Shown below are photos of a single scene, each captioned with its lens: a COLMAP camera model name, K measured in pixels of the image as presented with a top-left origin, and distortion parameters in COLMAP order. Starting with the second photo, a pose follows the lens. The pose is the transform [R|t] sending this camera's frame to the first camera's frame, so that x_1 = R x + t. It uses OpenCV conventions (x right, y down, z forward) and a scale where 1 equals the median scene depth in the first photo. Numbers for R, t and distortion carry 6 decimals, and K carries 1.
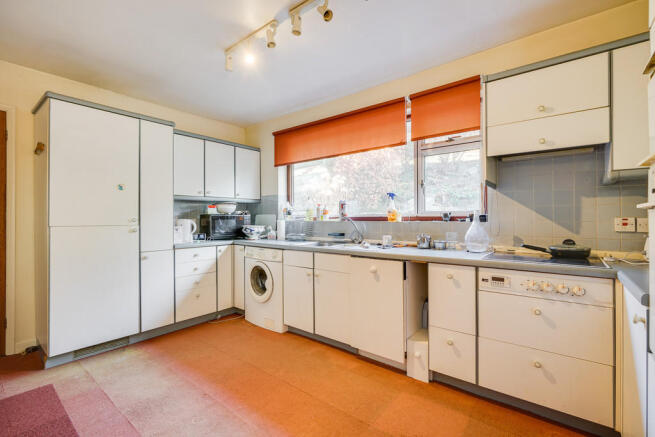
lens RADIAL K [[297.4, 0, 324.9], [0, 297.4, 217.4], [0, 0, 1]] dist [-0.004475, -0.000172]
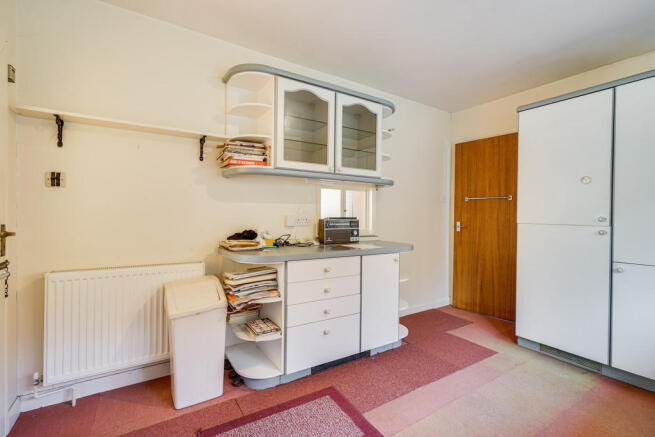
lens RADIAL K [[297.4, 0, 326.7], [0, 297.4, 217.1], [0, 0, 1]] dist [-0.004475, -0.000172]
pose [[-0.327790, 0.005469, -0.944735, 0.351421], [-0.010602, 0.999899, 0.009467, 0.003181], [0.944691, 0.013119, -0.327699, 0.571341]]
